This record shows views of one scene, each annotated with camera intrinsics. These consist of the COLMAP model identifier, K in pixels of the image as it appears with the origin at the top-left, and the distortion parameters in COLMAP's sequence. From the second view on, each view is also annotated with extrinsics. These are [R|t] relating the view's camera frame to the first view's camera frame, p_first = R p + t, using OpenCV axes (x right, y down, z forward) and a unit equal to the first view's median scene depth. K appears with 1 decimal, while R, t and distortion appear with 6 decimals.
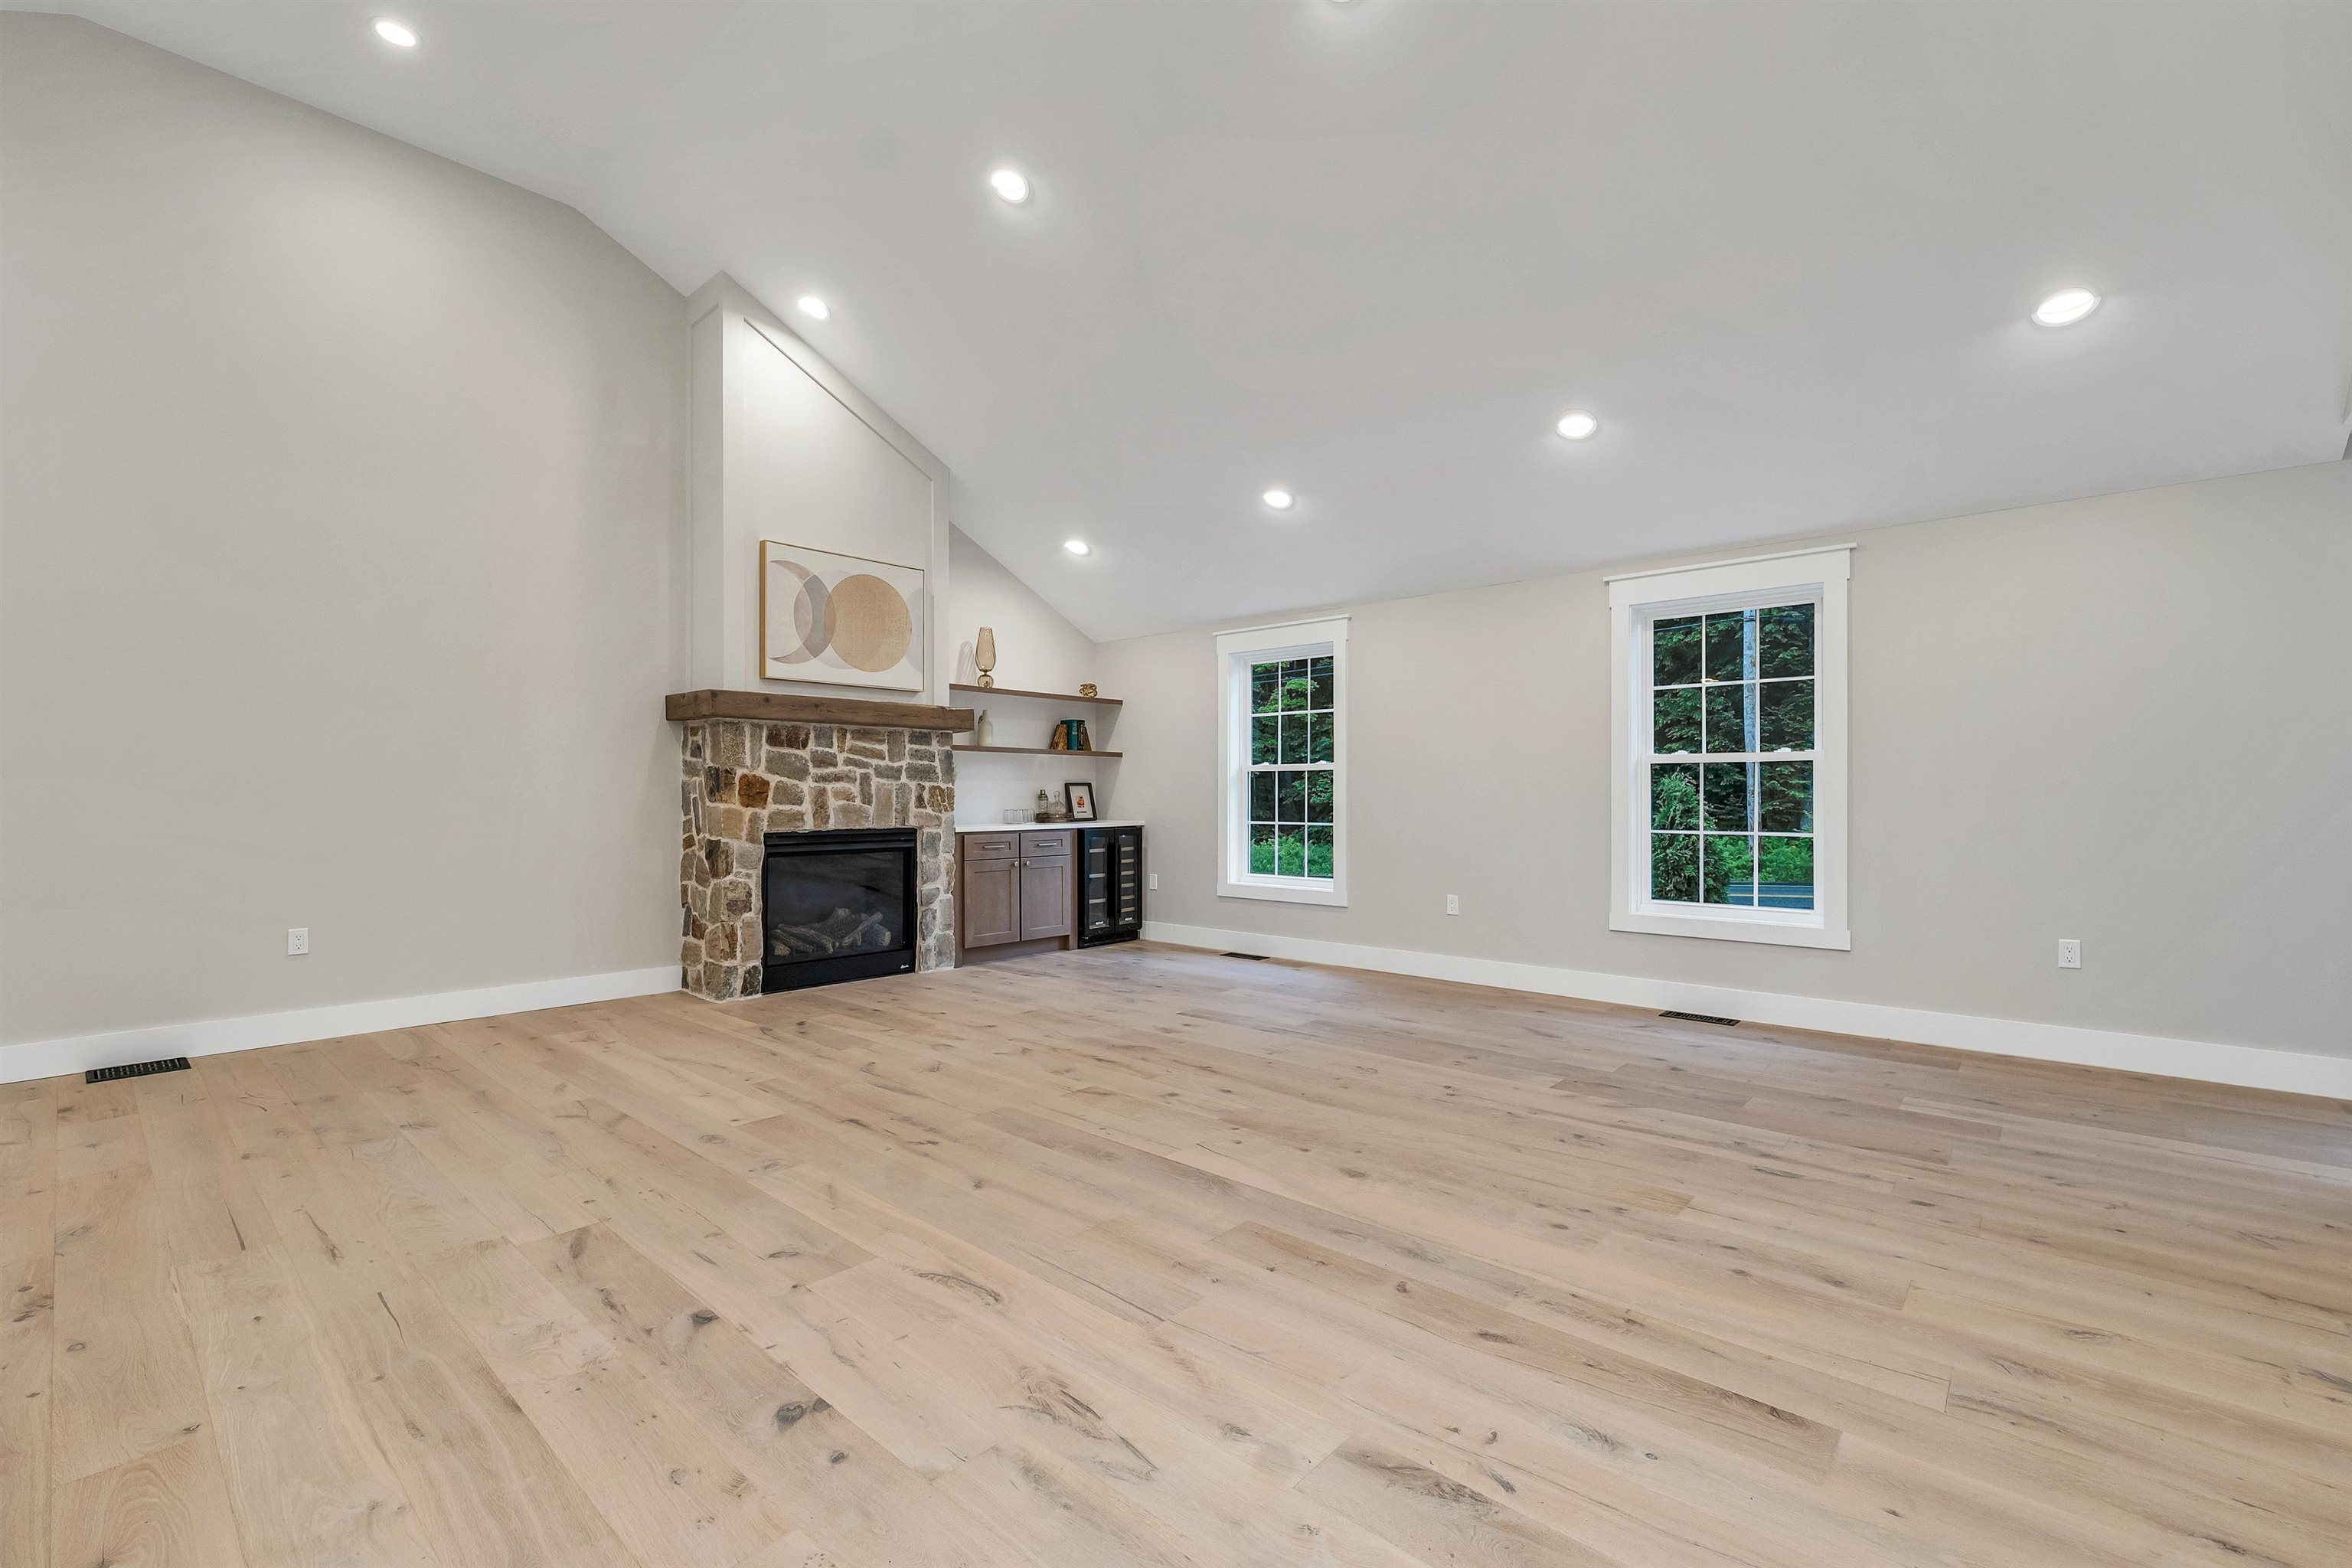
lens RADIAL K [[1004.9, 0, 1210.8], [0, 1004.9, 802.3], [0, 0, 1]] dist [-0.001533, -0.000064]
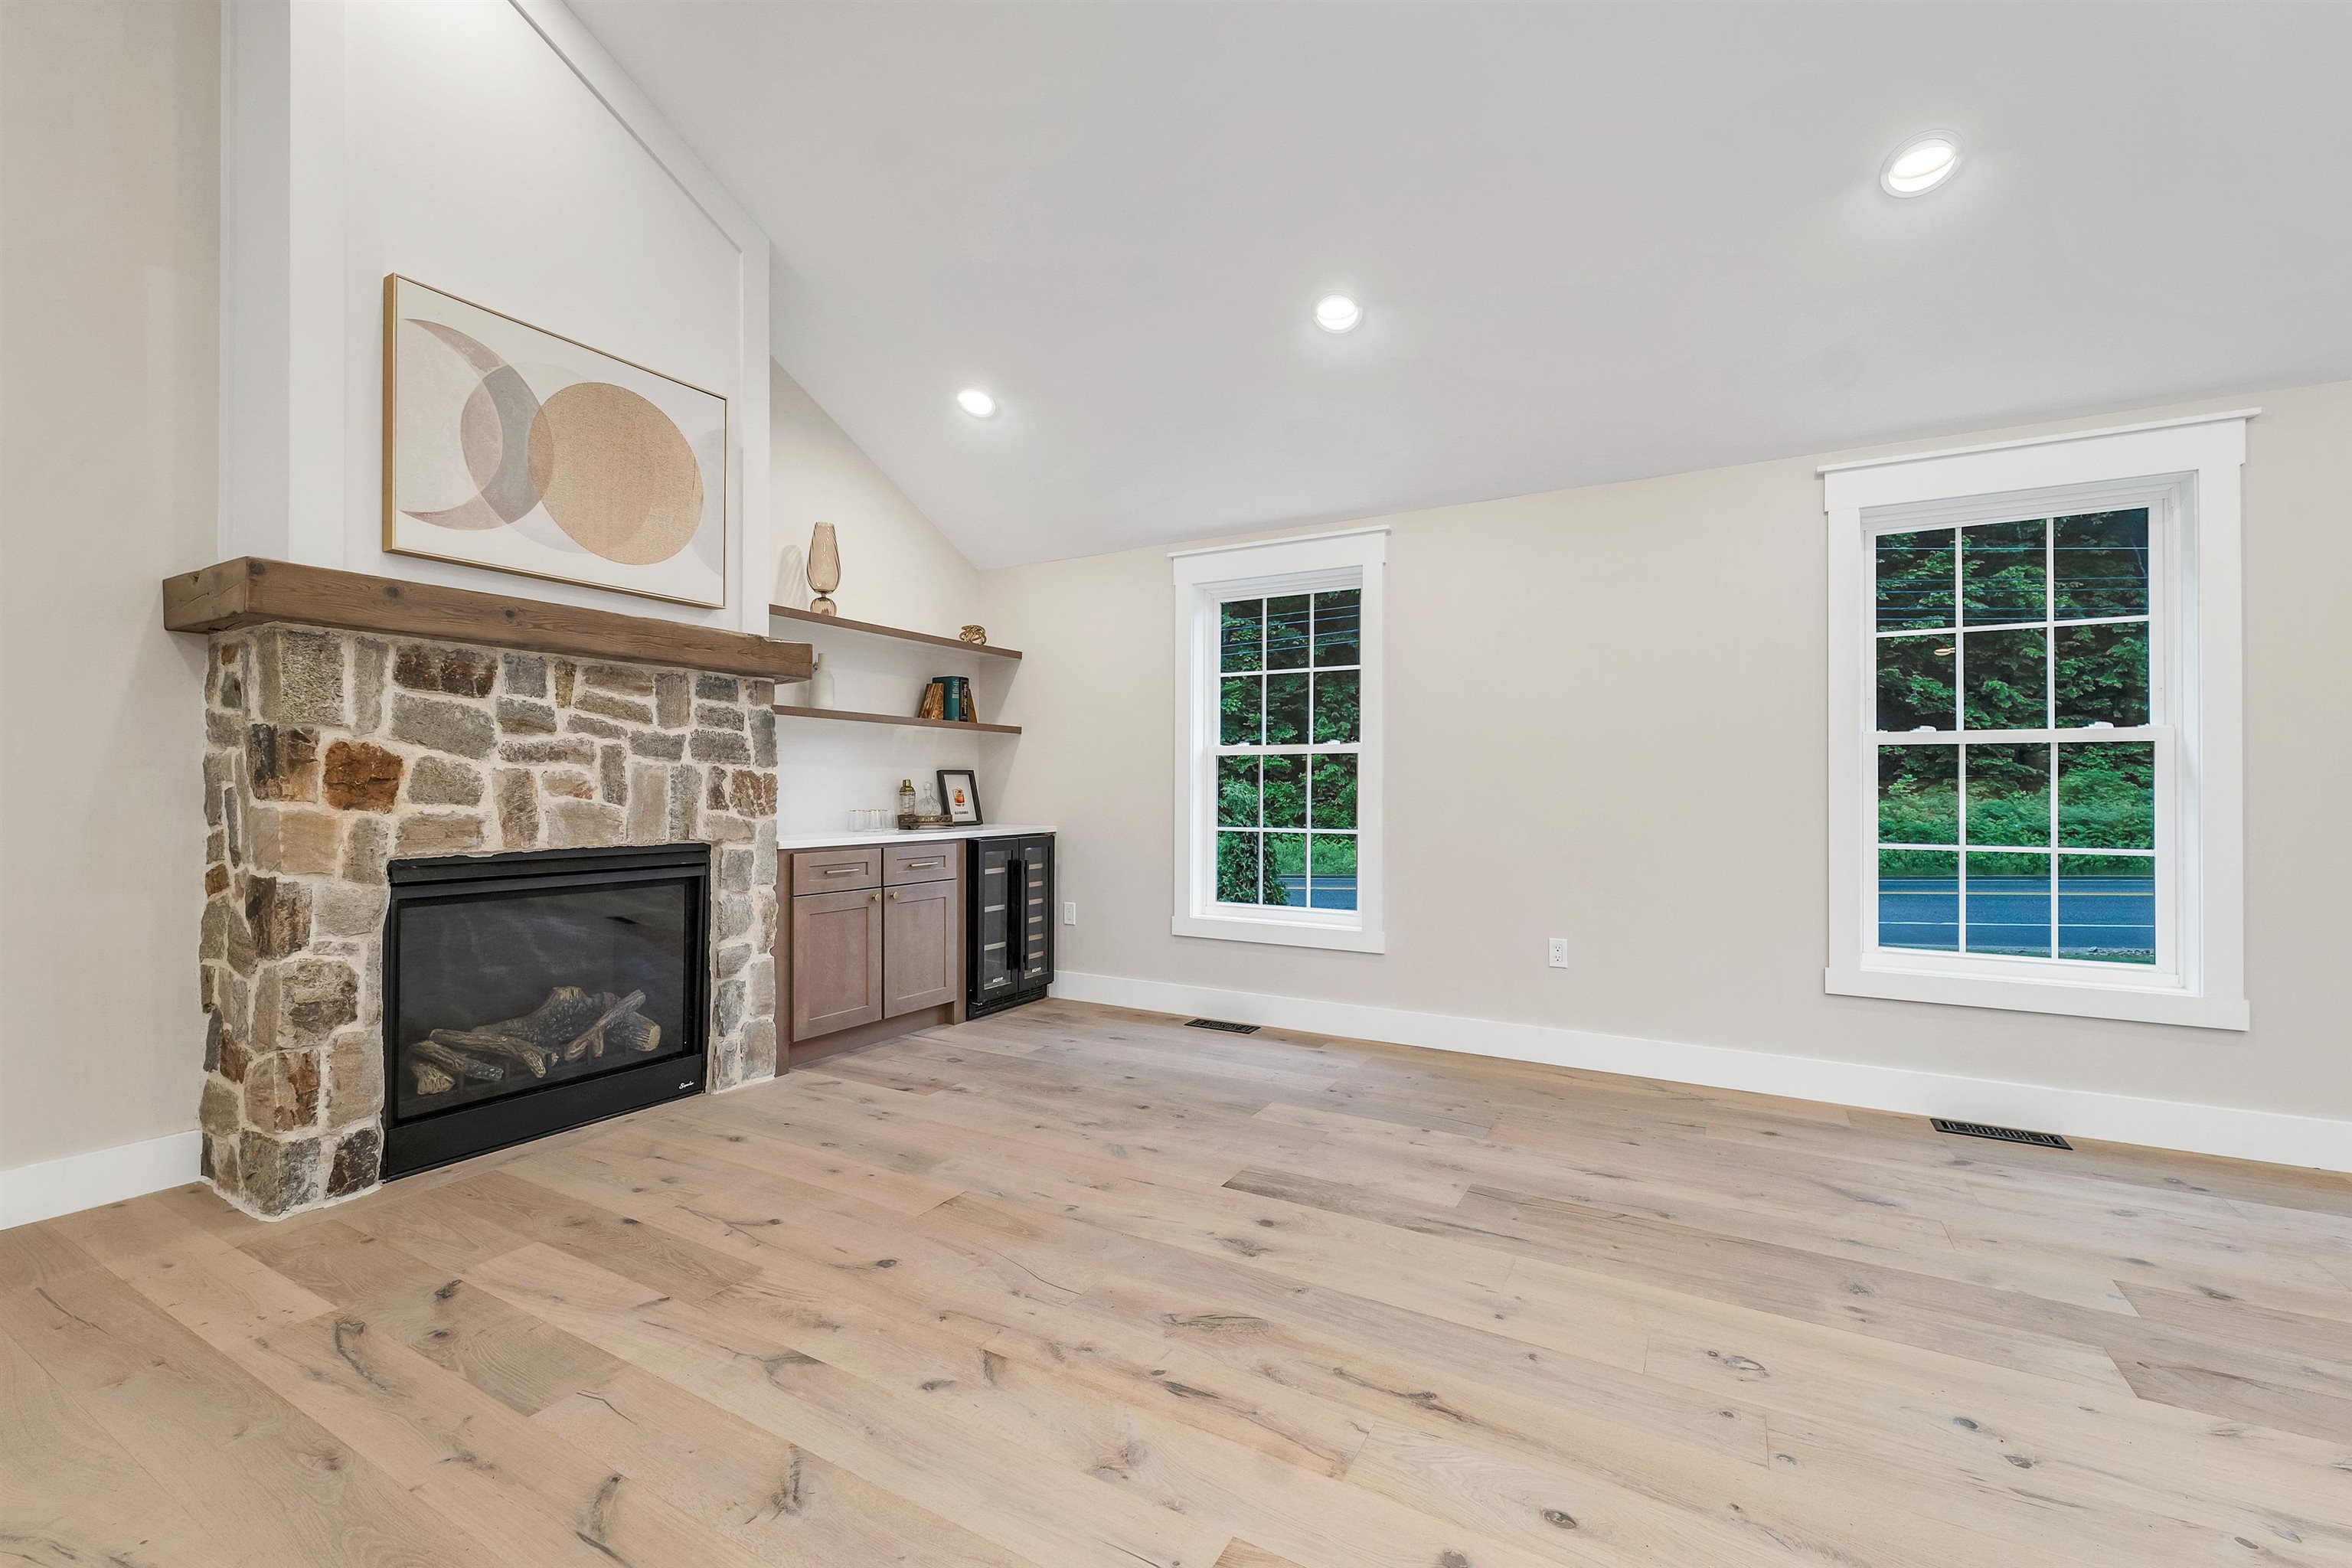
lens RADIAL K [[967.1, 0, 1178.2], [0, 967.1, 790.7], [0, 0, 1]] dist [0.000224, -0.000224]
pose [[0.982622, 0.004189, 0.185570, -0.136409], [-0.003206, 0.999979, -0.005599, -0.002629], [-0.185590, 0.004907, 0.982615, 0.418251]]
